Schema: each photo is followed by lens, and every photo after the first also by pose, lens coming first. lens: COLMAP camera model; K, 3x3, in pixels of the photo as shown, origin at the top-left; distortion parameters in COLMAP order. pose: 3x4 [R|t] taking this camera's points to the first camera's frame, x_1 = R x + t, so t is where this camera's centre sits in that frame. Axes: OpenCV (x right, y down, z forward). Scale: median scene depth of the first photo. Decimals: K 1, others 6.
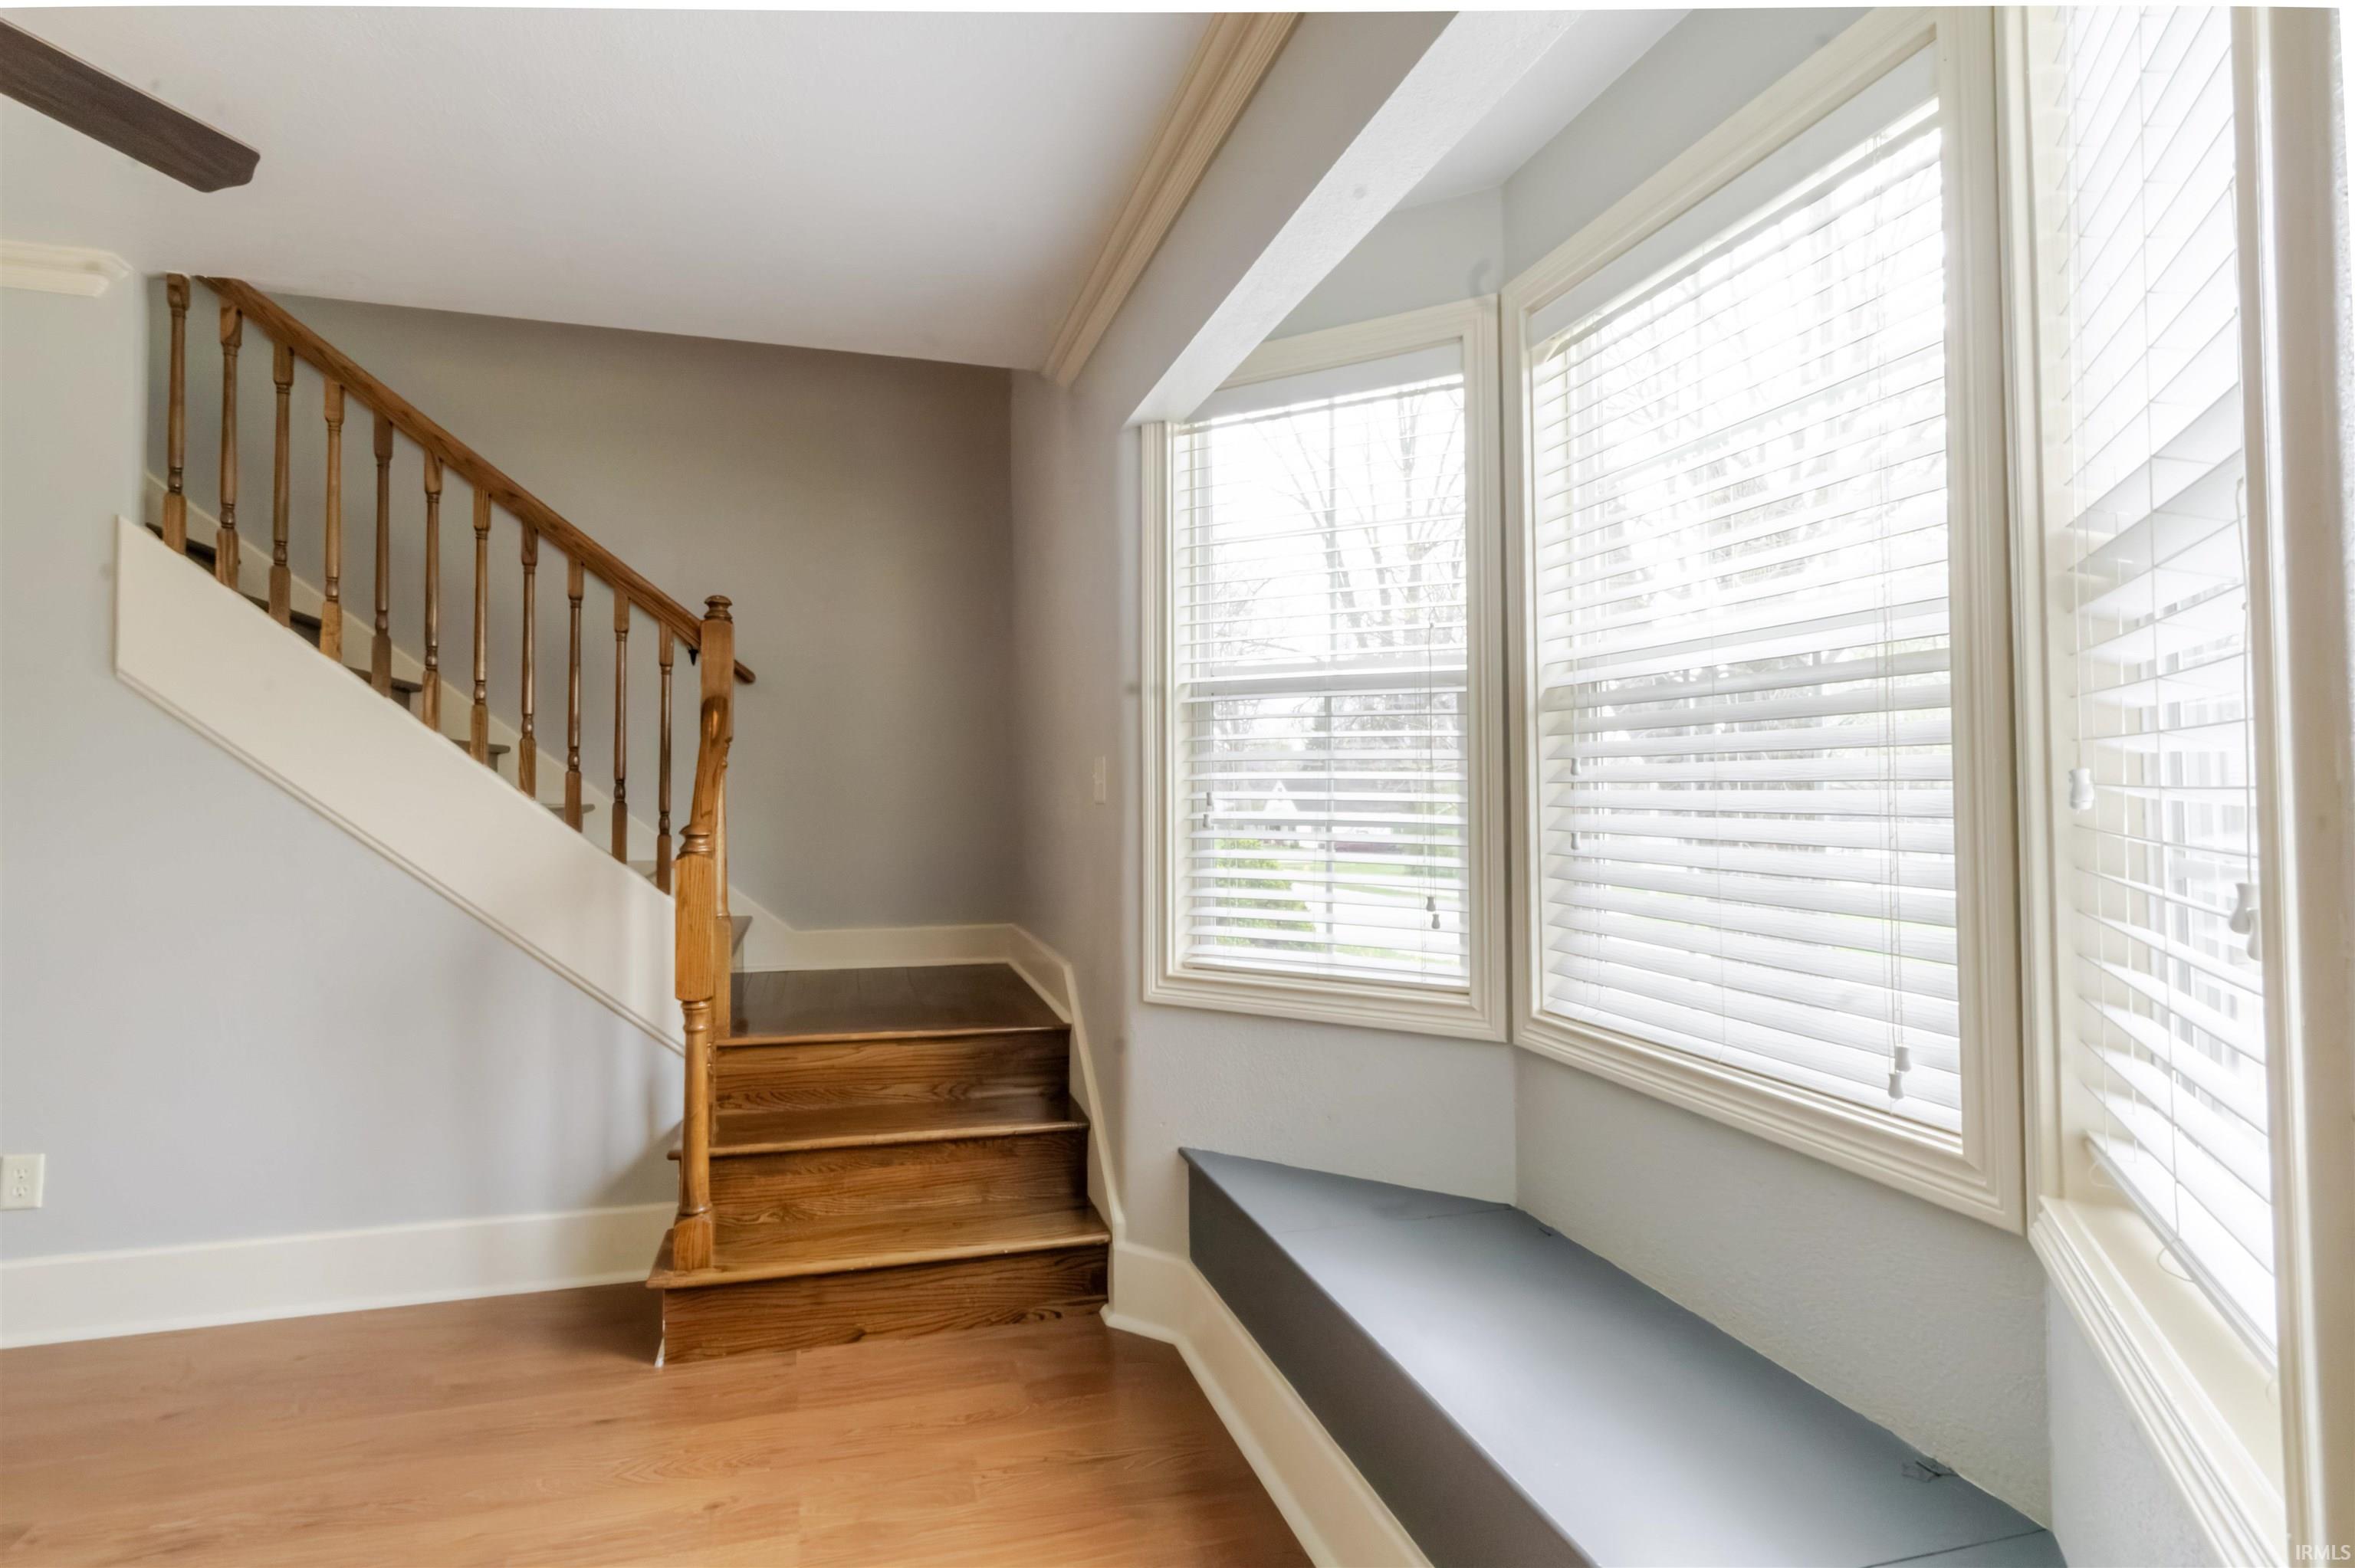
lens RADIAL K [[1197.0, 0, 1174.4], [0, 1197.0, 749.6], [0, 0, 1]] dist [0.007069, 0.001898]
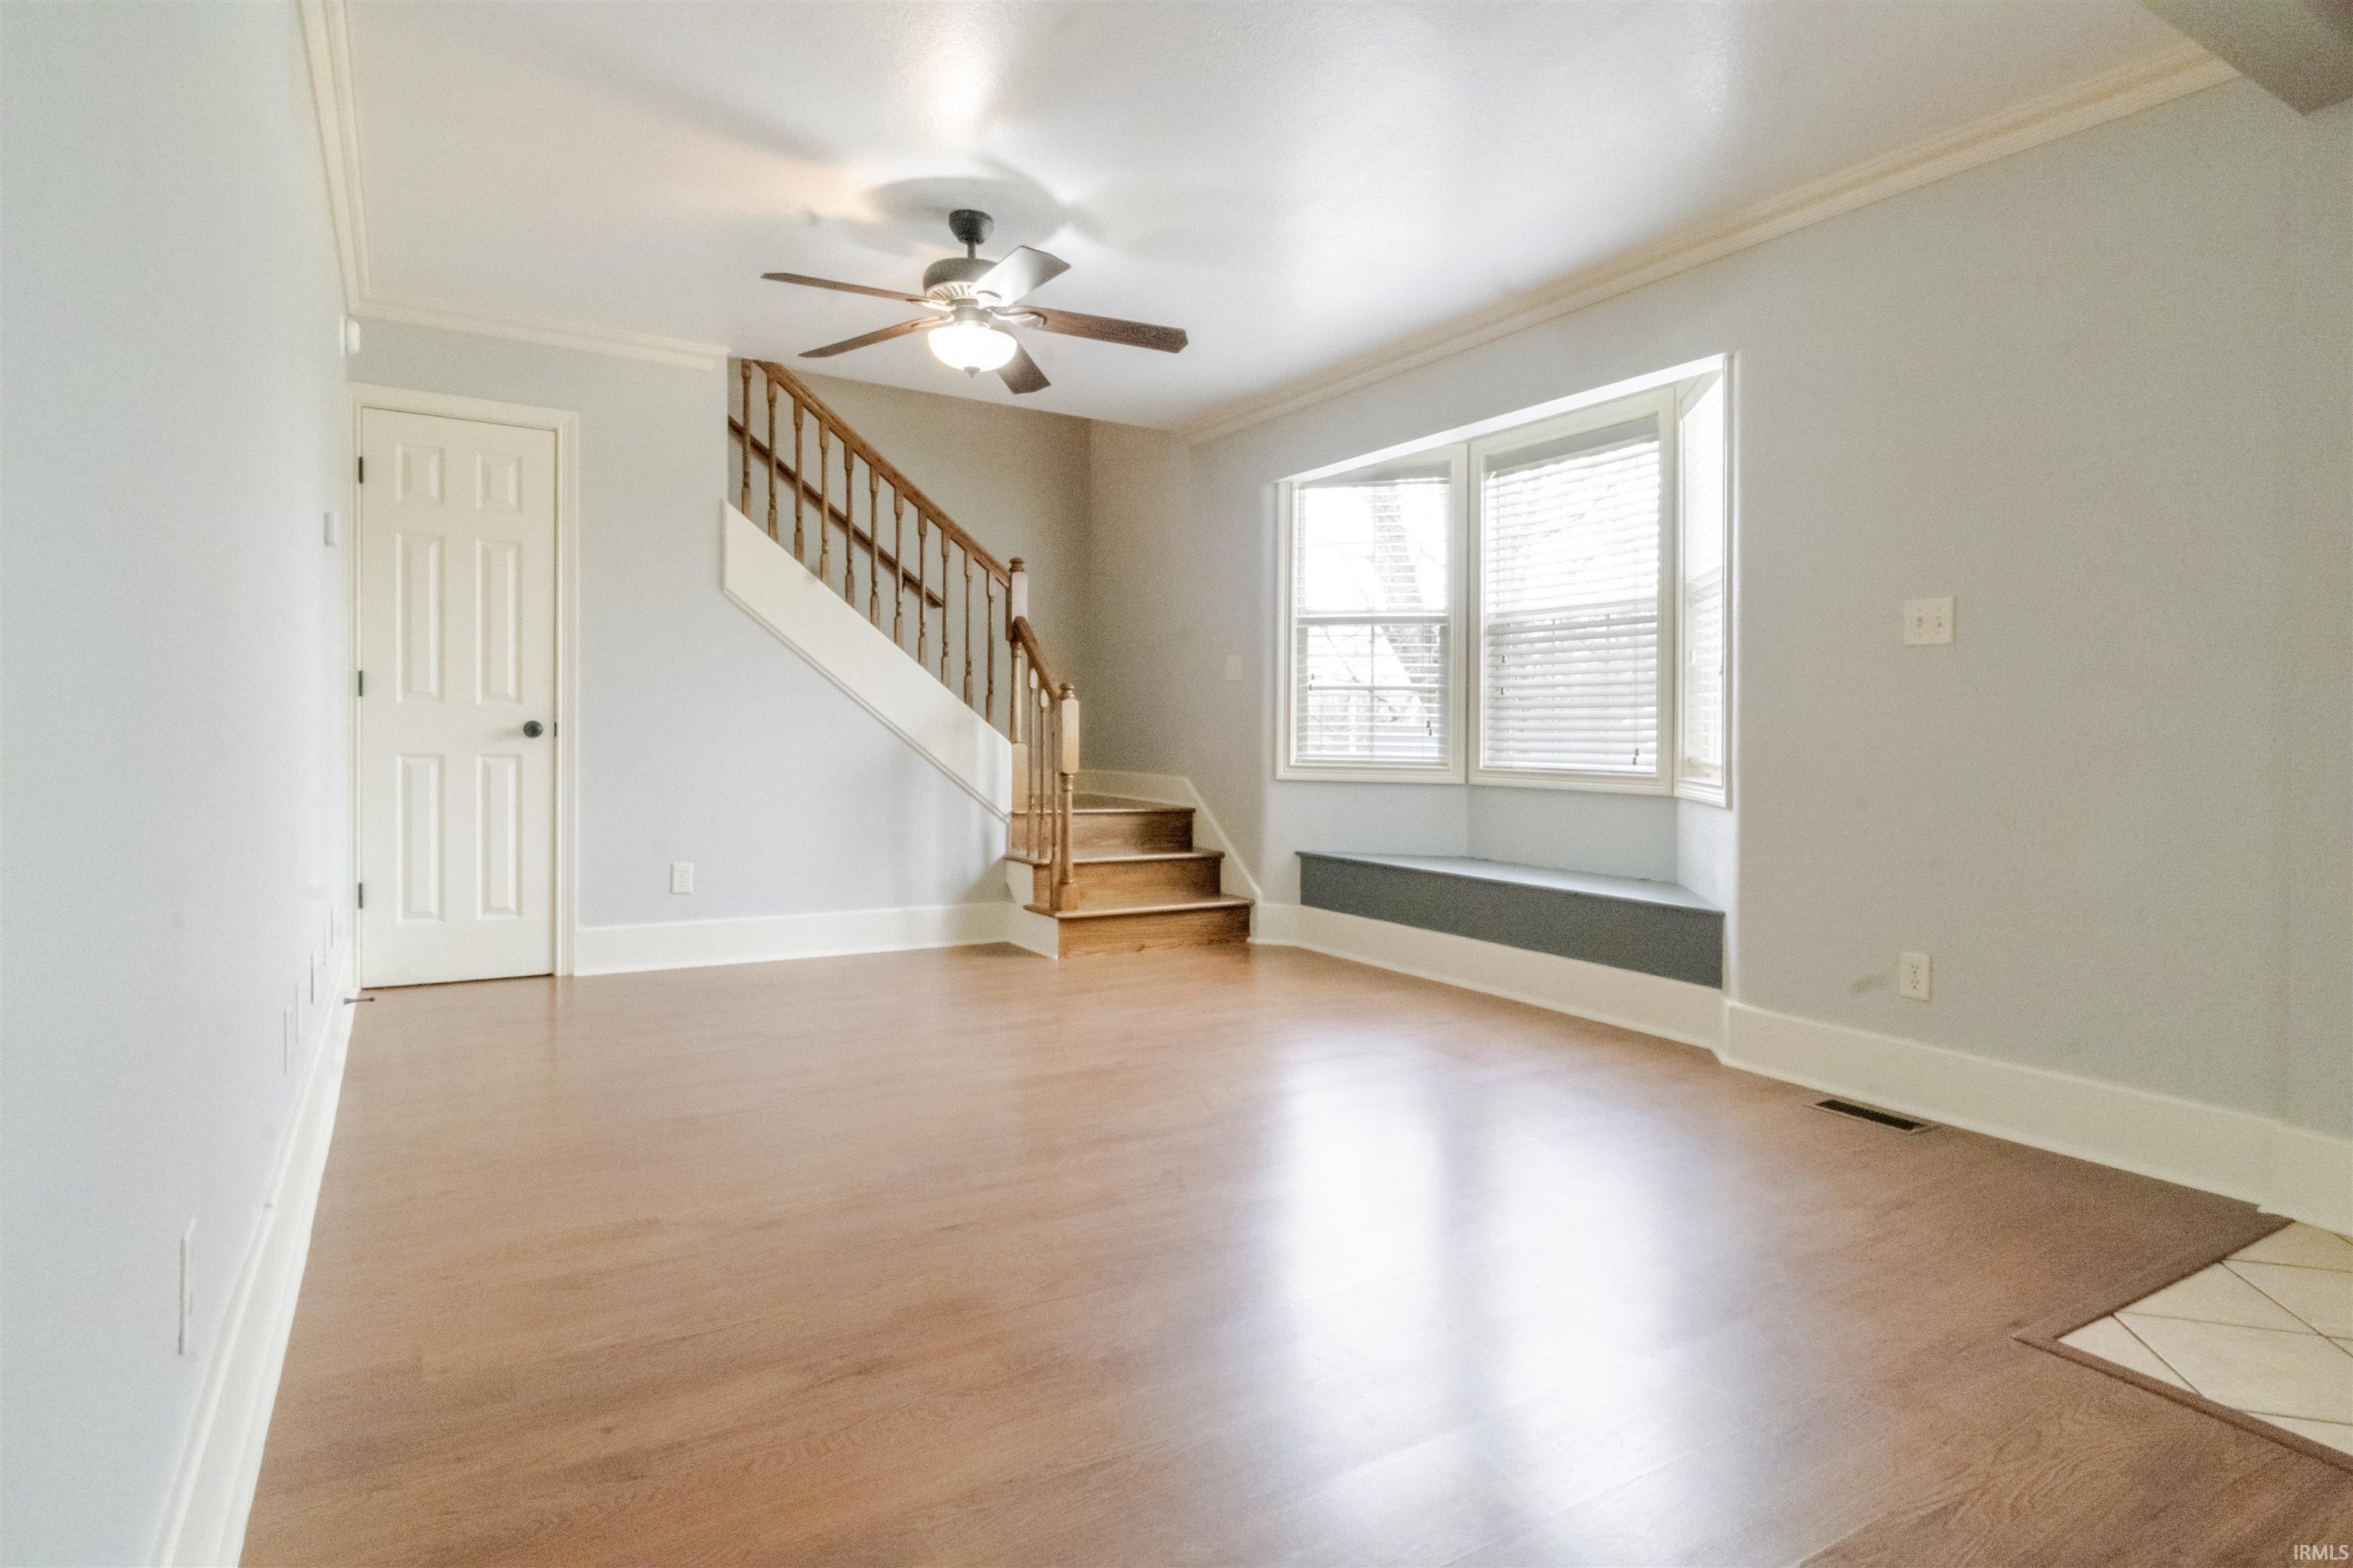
lens RADIAL K [[1196.2, 0, 1191.2], [0, 1196.2, 730.4], [0, 0, 1]] dist [0.007069, 0.001898]
pose [[0.963688, 0.011281, 0.266793, -0.692554], [-0.020012, 0.999349, 0.030032, 0.075087], [-0.266280, -0.034280, 0.963286, -0.863460]]
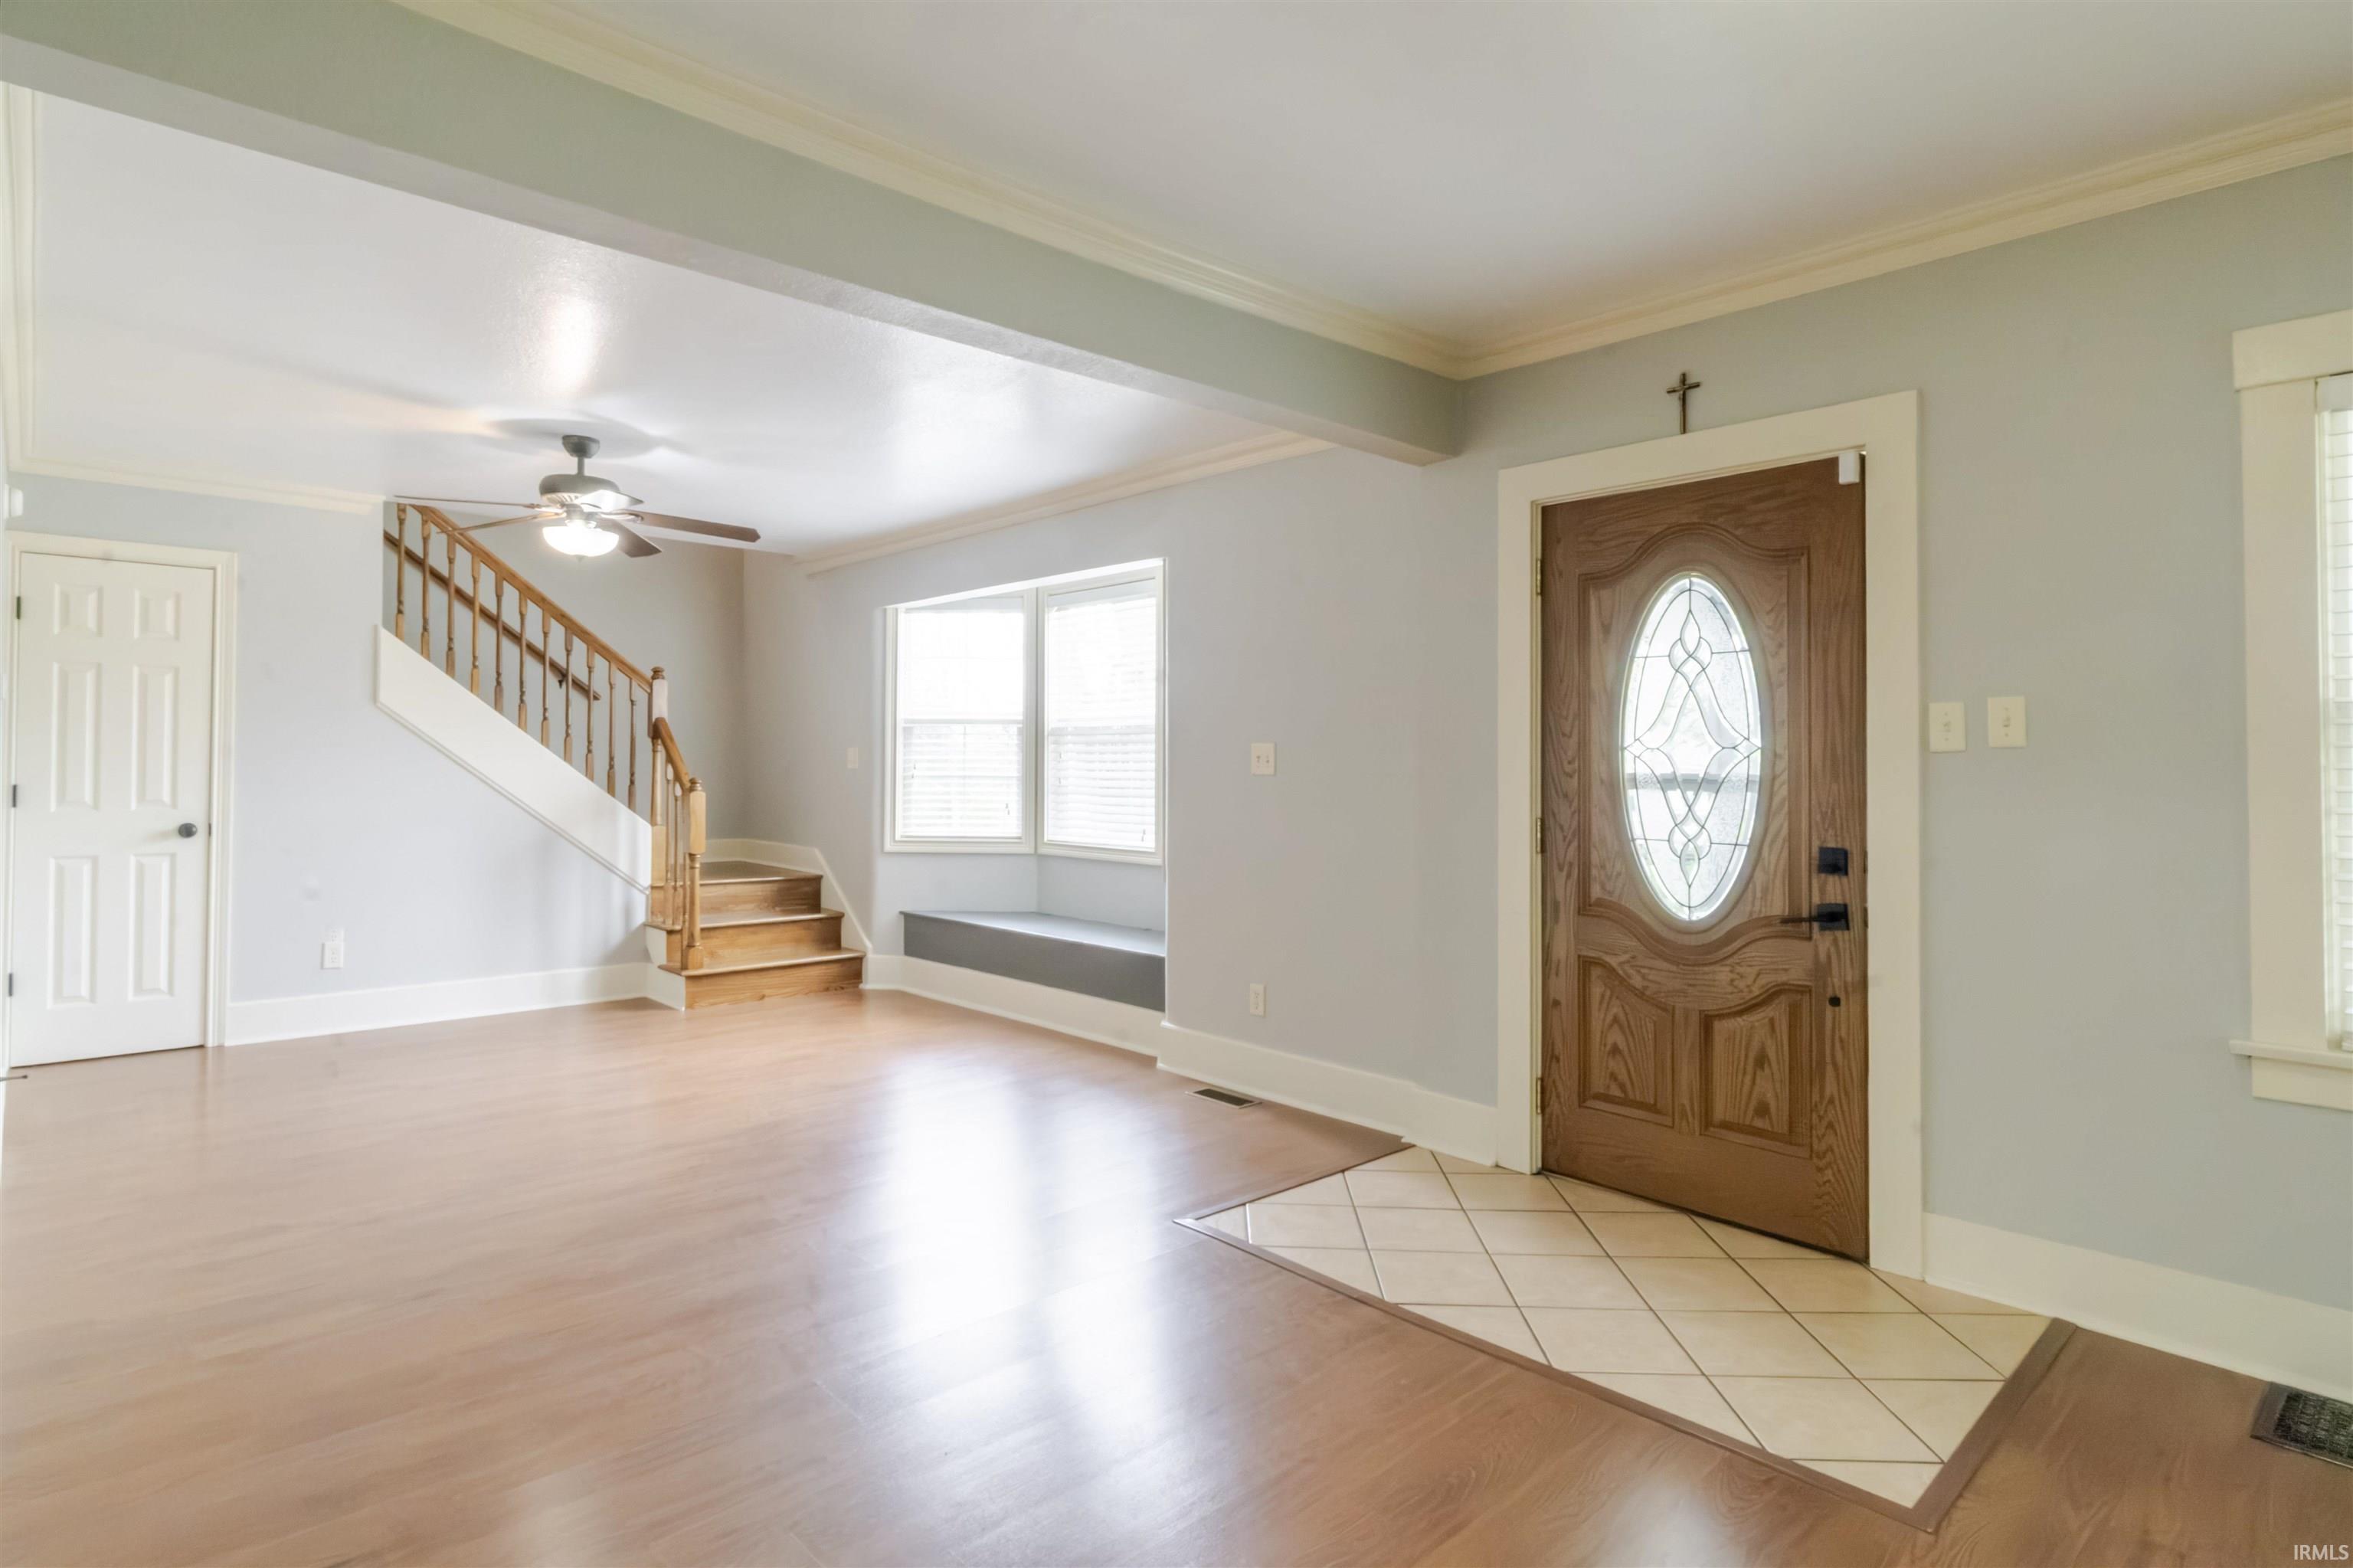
lens RADIAL K [[1196.2, 0, 1166.1], [0, 1196.2, 724.1], [0, 0, 1]] dist [0.007069, 0.001898]
pose [[0.899791, 0.017370, 0.435975, -0.569368], [-0.018955, 0.999820, -0.000714, -0.052754], [-0.435909, -0.007621, 0.899958, -1.398818]]
